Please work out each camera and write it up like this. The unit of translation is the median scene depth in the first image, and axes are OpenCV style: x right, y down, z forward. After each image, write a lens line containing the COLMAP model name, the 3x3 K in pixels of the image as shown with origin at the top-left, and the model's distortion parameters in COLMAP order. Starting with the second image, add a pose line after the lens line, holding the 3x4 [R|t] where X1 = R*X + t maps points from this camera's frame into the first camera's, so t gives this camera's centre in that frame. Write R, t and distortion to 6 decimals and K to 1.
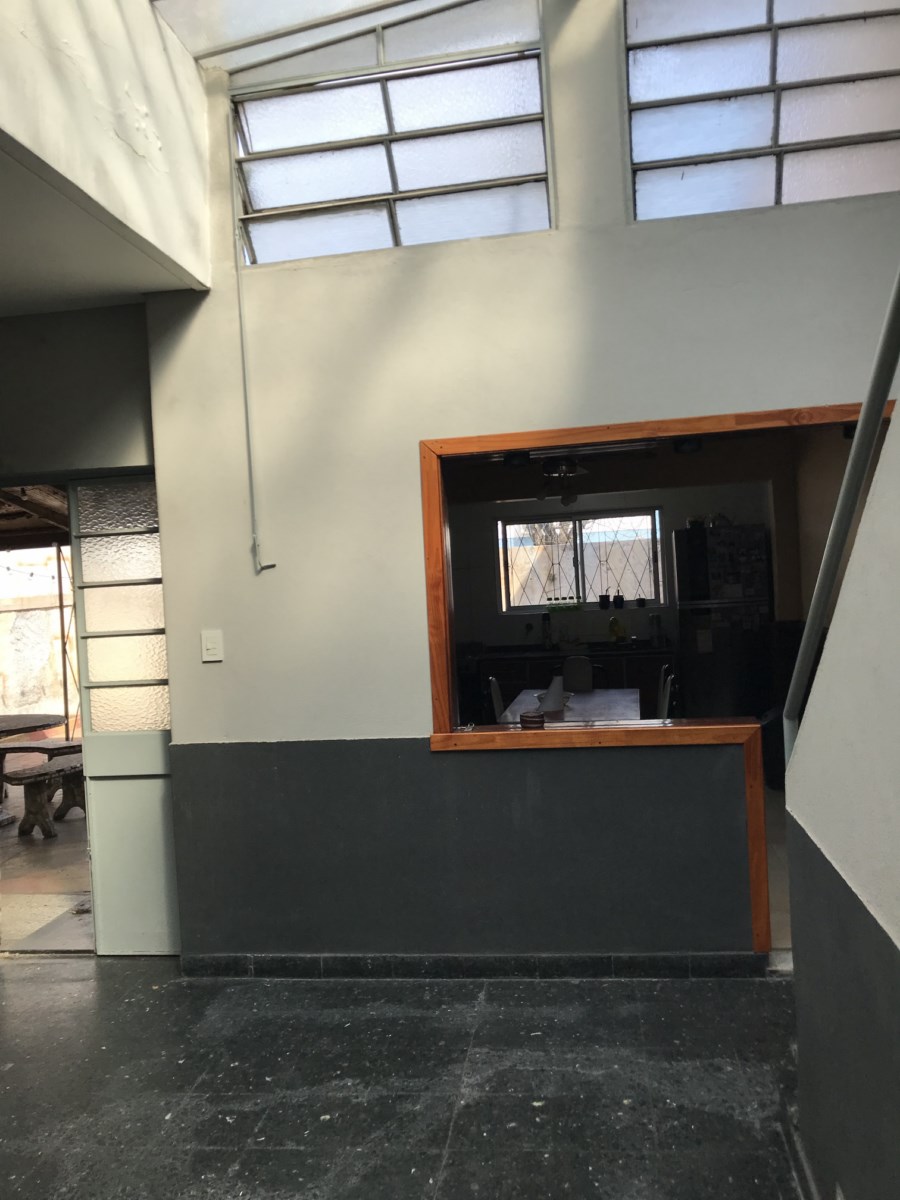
lens RADIAL K [[1000.4, 0, 464.2], [0, 1000.4, 578.1], [0, 0, 1]] dist [0.063650, -0.087962]
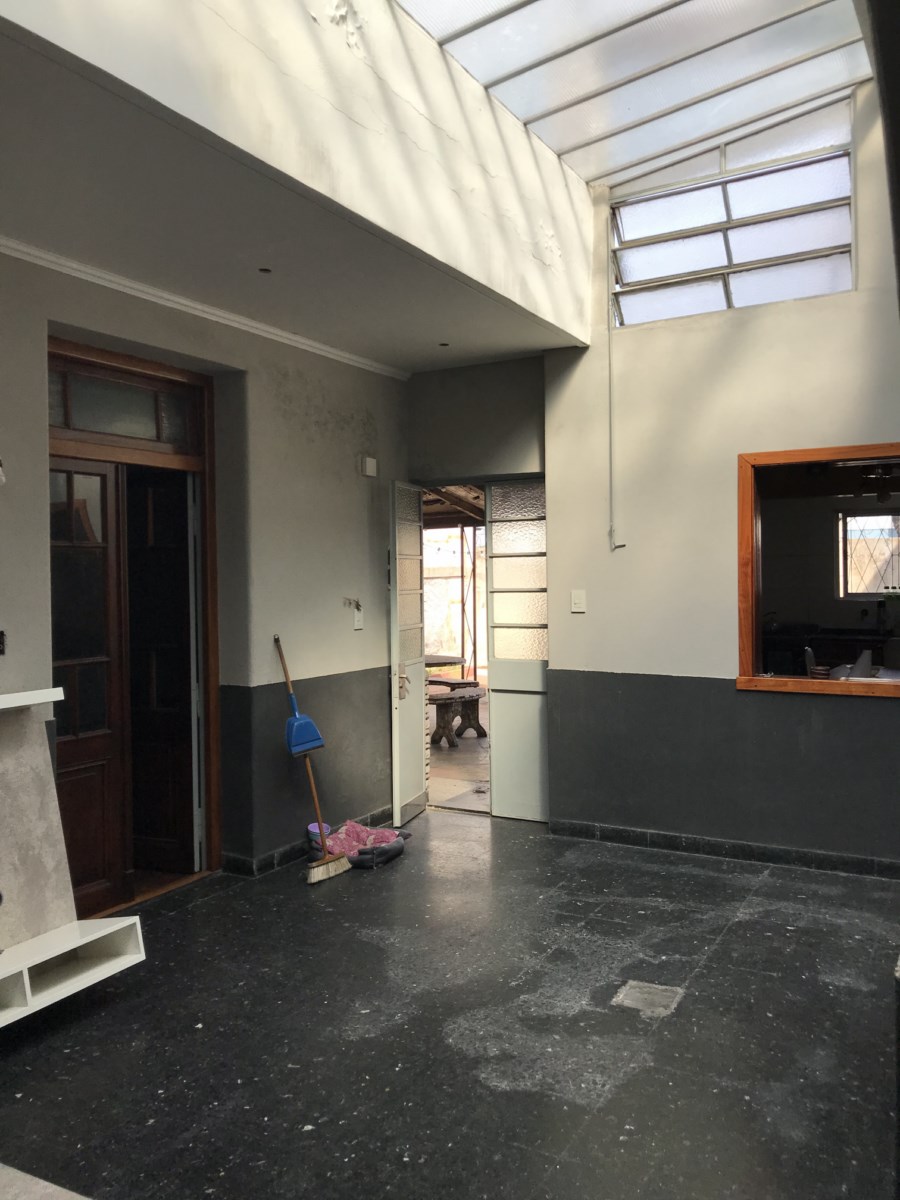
lens RADIAL K [[984.0, 0, 455.4], [0, 984.0, 591.9], [0, 0, 1]] dist [-0.001082, 0.003025]
pose [[0.931963, 0.048361, -0.359313, 0.081745], [-0.037587, 0.998611, 0.036915, 0.009835], [0.360599, -0.020898, 0.932487, -0.345906]]
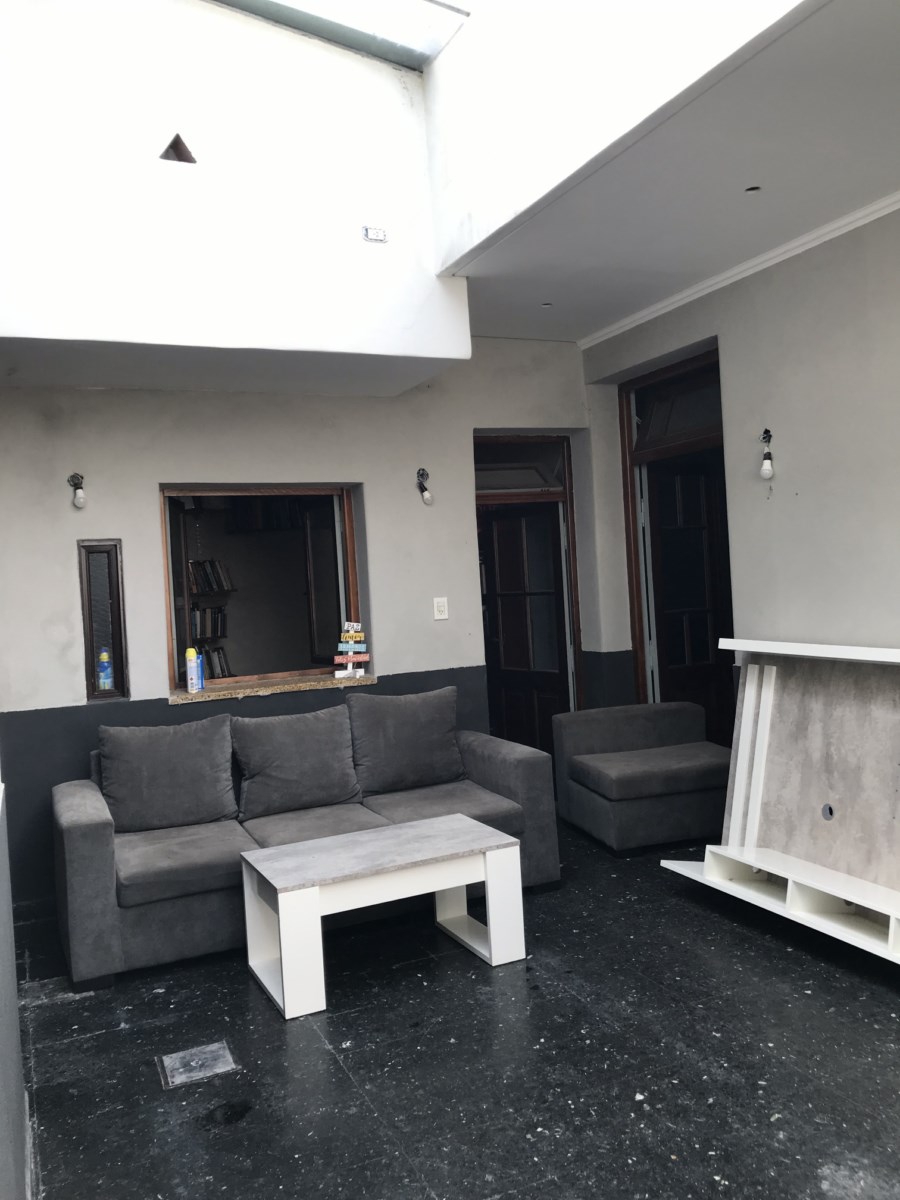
lens RADIAL K [[993.7, 0, 452.3], [0, 993.7, 570.1], [0, 0, 1]] dist [0.010908, 0.007817]
pose [[-0.844761, 0.106509, -0.524437, 0.201287], [0.105094, 0.993929, 0.032575, 0.003581], [0.524723, -0.027597, -0.850826, 0.784497]]
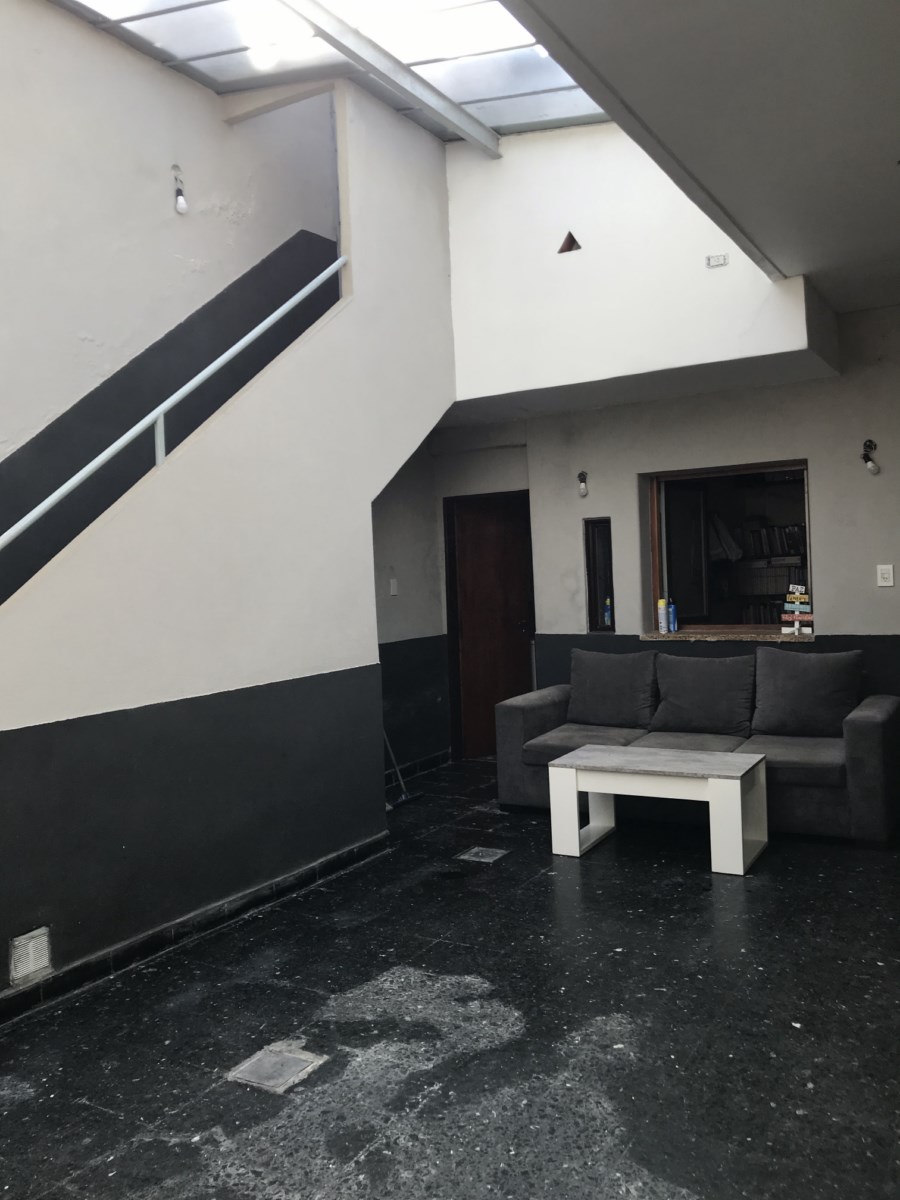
lens RADIAL K [[984.0, 0, 455.4], [0, 984.0, 591.9], [0, 0, 1]] dist [-0.001082, 0.003025]
pose [[-0.911867, 0.085074, 0.401574, -0.497327], [0.093585, 0.995610, 0.001586, 0.061960], [-0.399676, 0.039028, -0.915825, 1.131307]]
